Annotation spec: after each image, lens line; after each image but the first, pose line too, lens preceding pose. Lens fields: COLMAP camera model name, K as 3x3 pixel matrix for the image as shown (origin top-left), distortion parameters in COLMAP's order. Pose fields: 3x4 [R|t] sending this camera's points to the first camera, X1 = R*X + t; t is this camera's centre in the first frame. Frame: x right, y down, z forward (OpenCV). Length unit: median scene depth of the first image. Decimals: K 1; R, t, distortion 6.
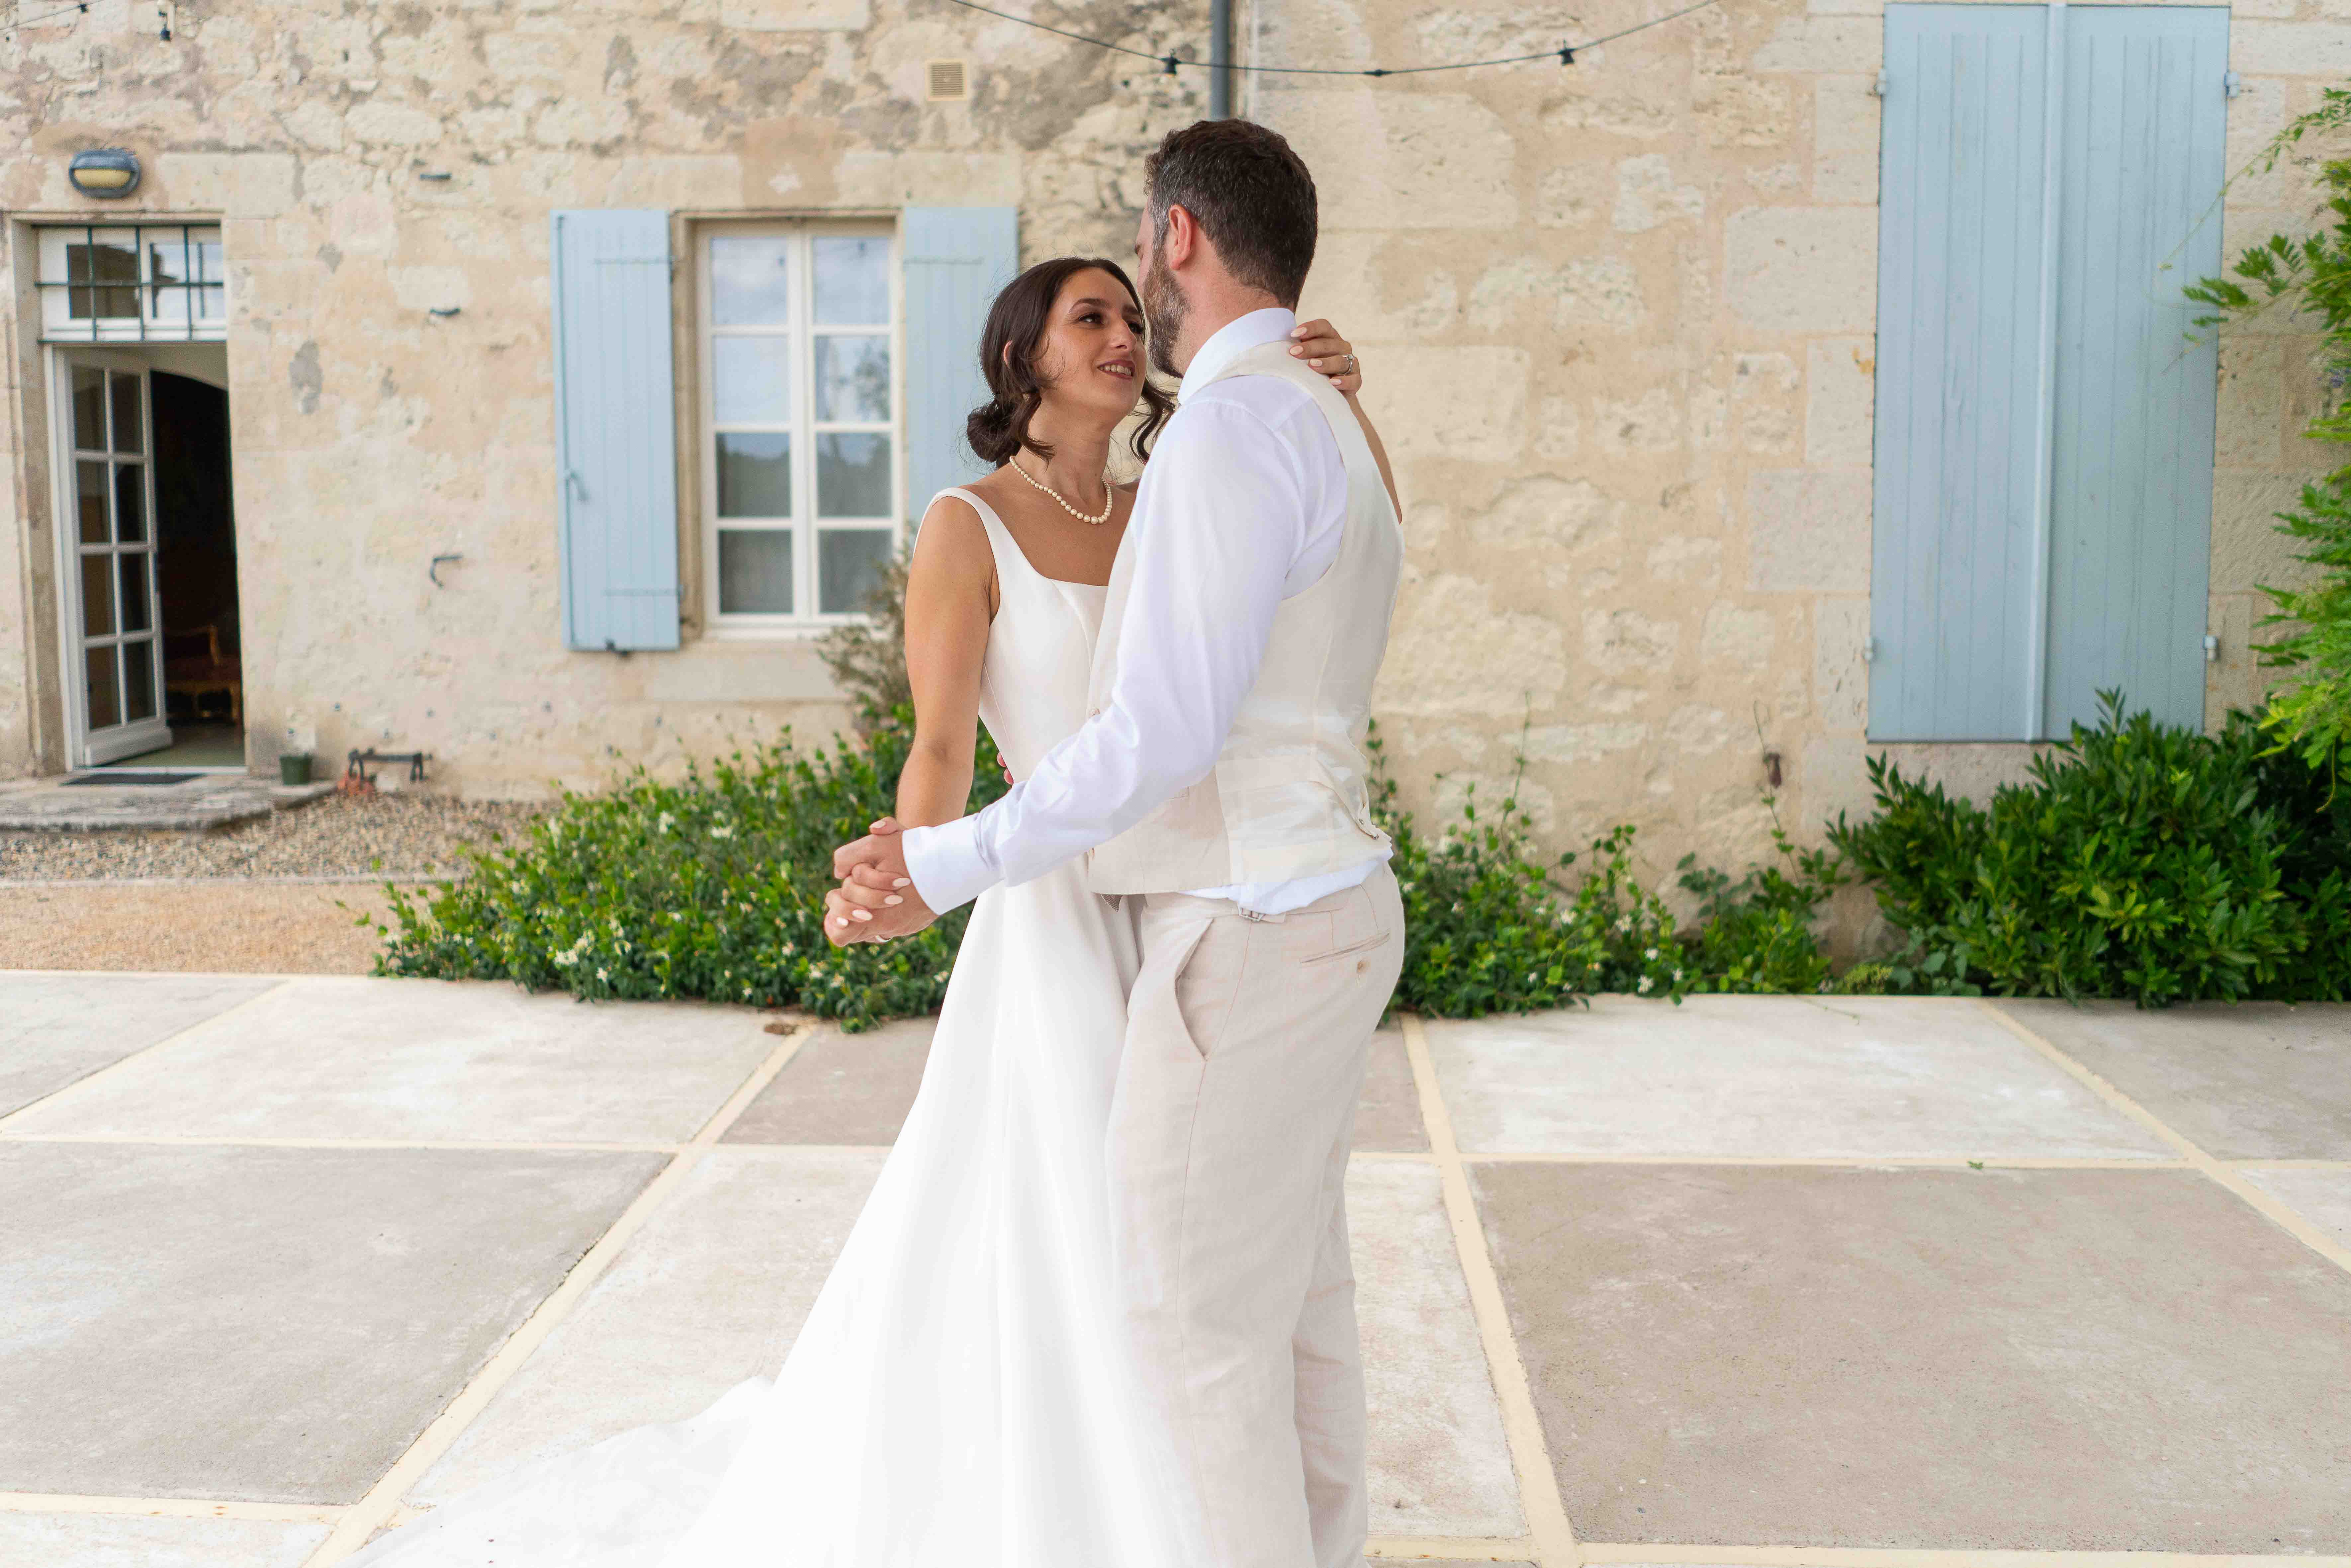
lens RADIAL K [[2057.4, 0, 1214.2], [0, 2057.4, 693.5], [0, 0, 1]] dist [-0.021410, -0.003661]
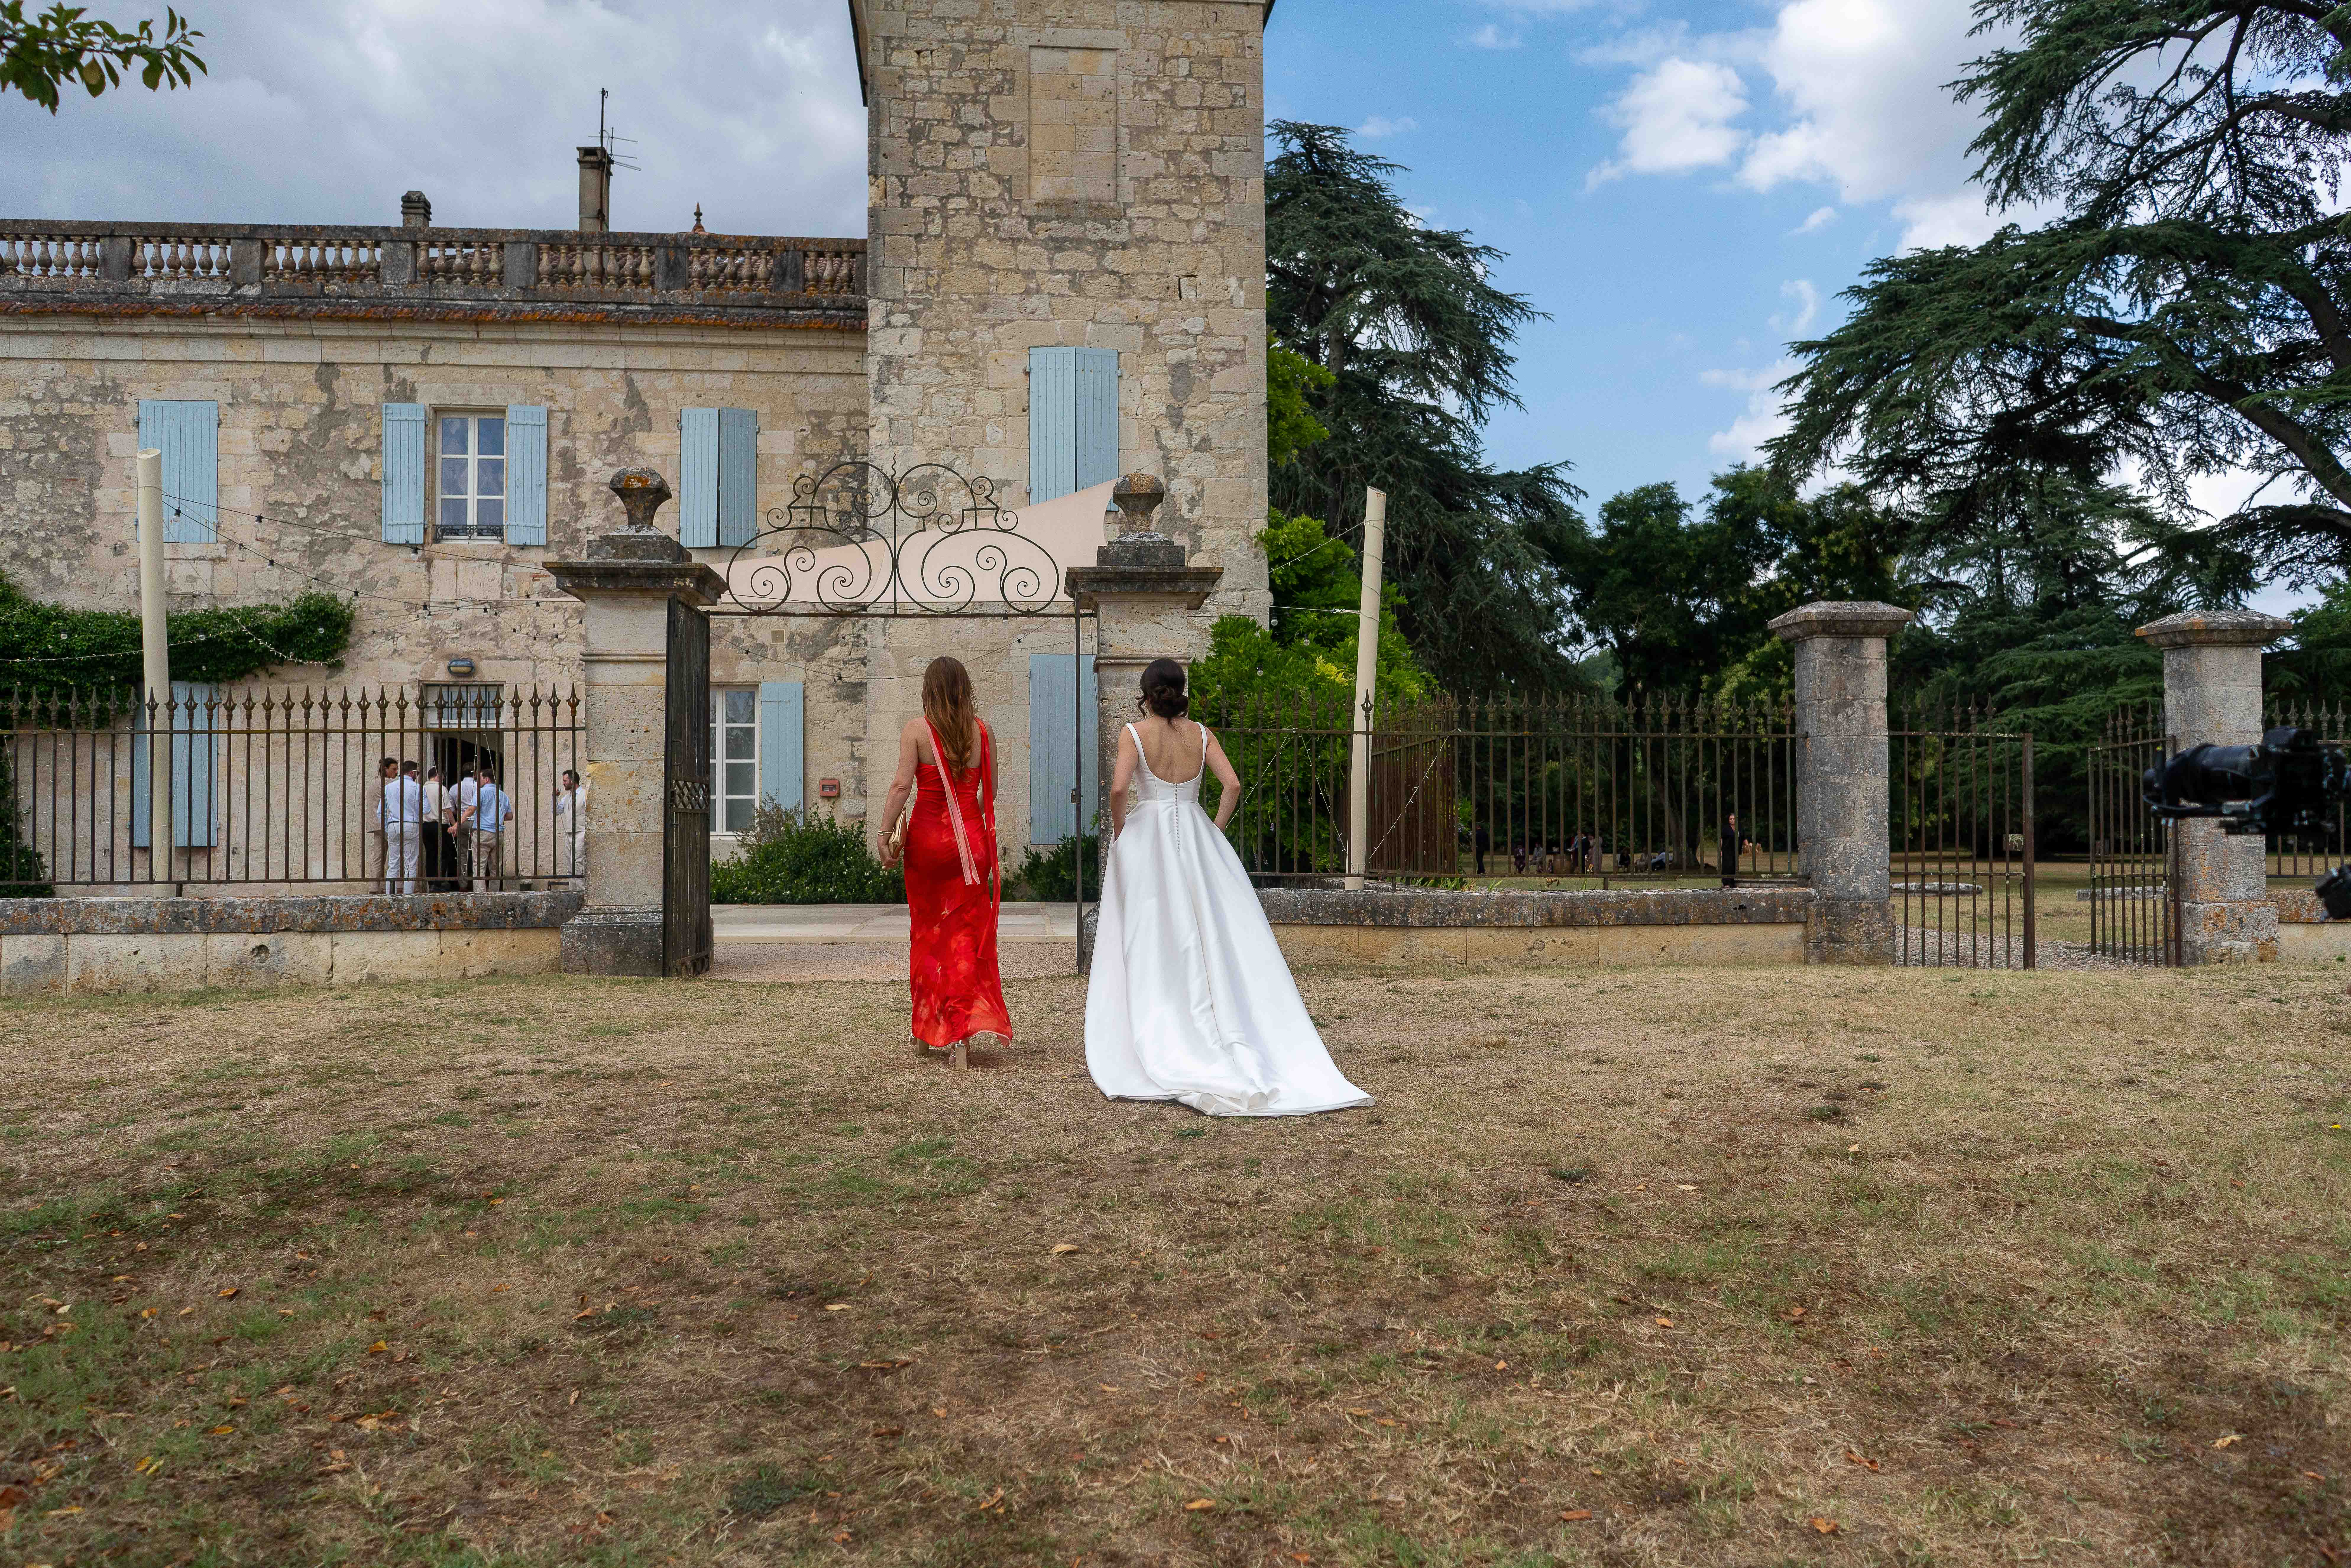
lens RADIAL K [[1827.0, 0, 1179.9], [0, 1827.0, 786.1], [0, 0, 1]] dist [-0.036240, -0.003526]
pose [[0.993685, -0.001151, 0.112196, 0.221100], [0.013940, 0.993467, -0.113268, 0.312213], [-0.111333, 0.114117, 0.987209, -2.444810]]
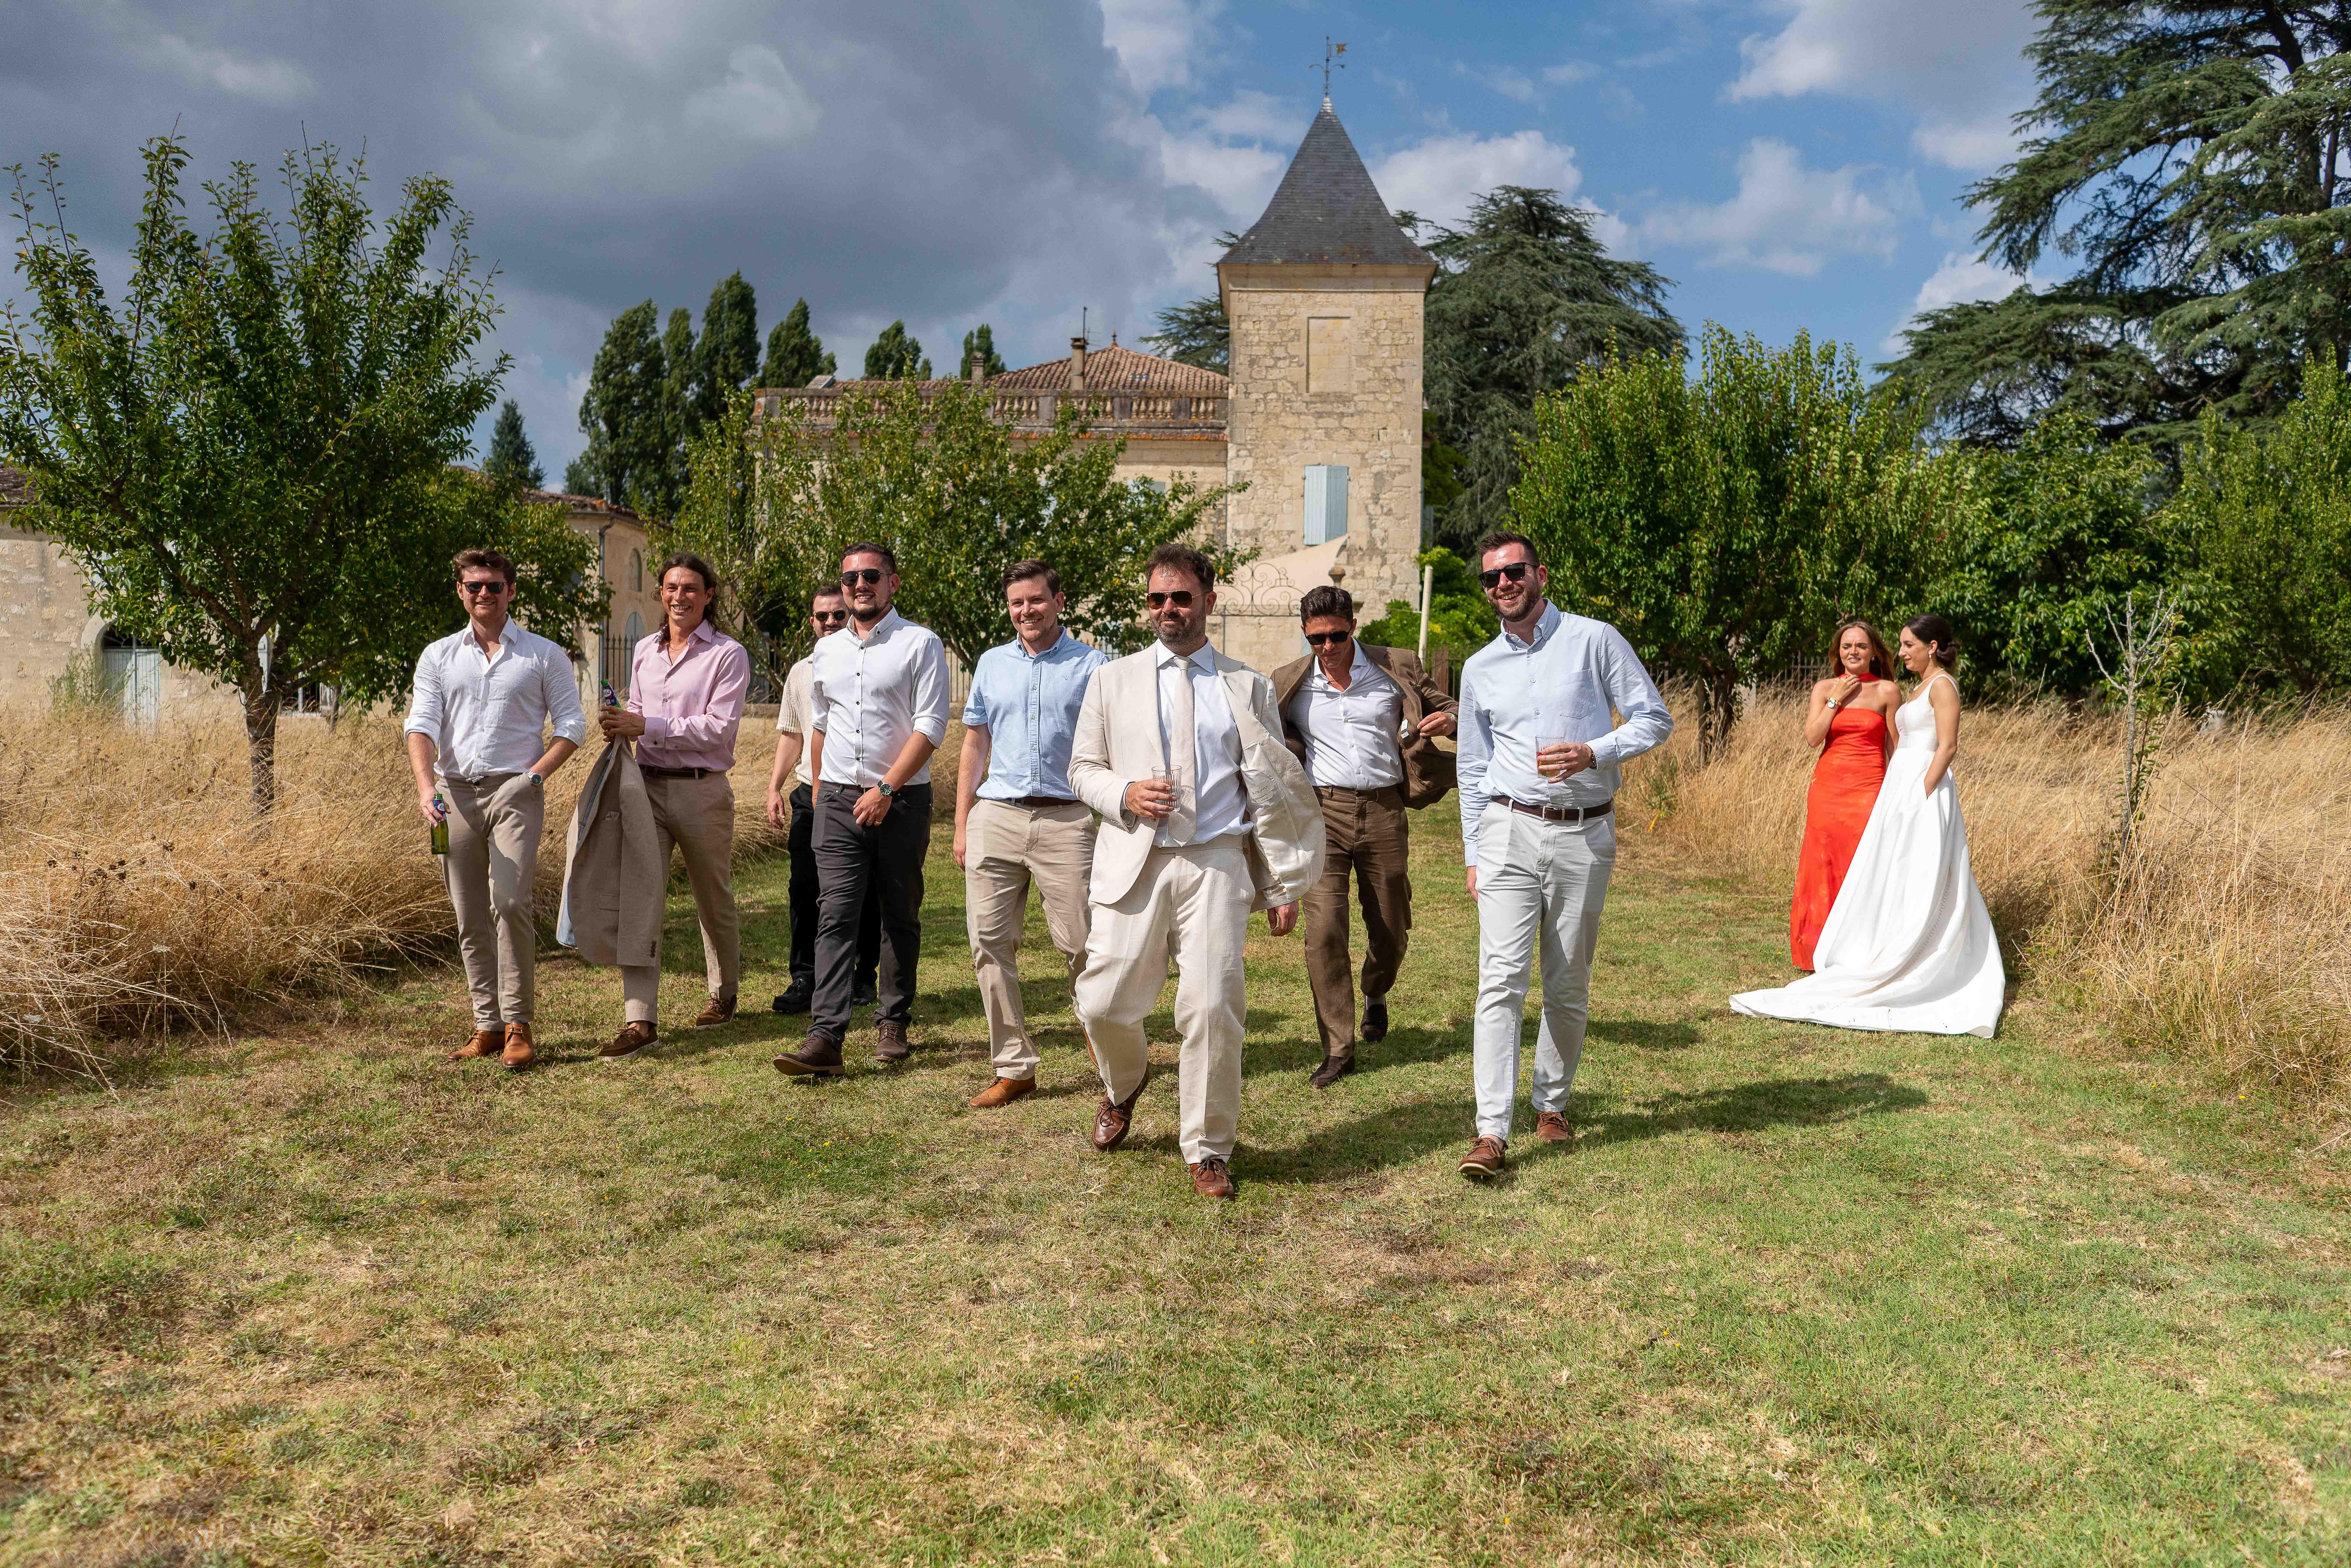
lens RADIAL K [[1830.9, 0, 1161.4], [0, 1830.9, 784.2], [0, 0, 1]] dist [-0.020631, -0.009126]
pose [[0.998408, 0.016963, -0.053785, 0.168705], [-0.020228, 0.997948, -0.060758, 0.799651], [0.052644, 0.061749, 0.996702, -6.296443]]
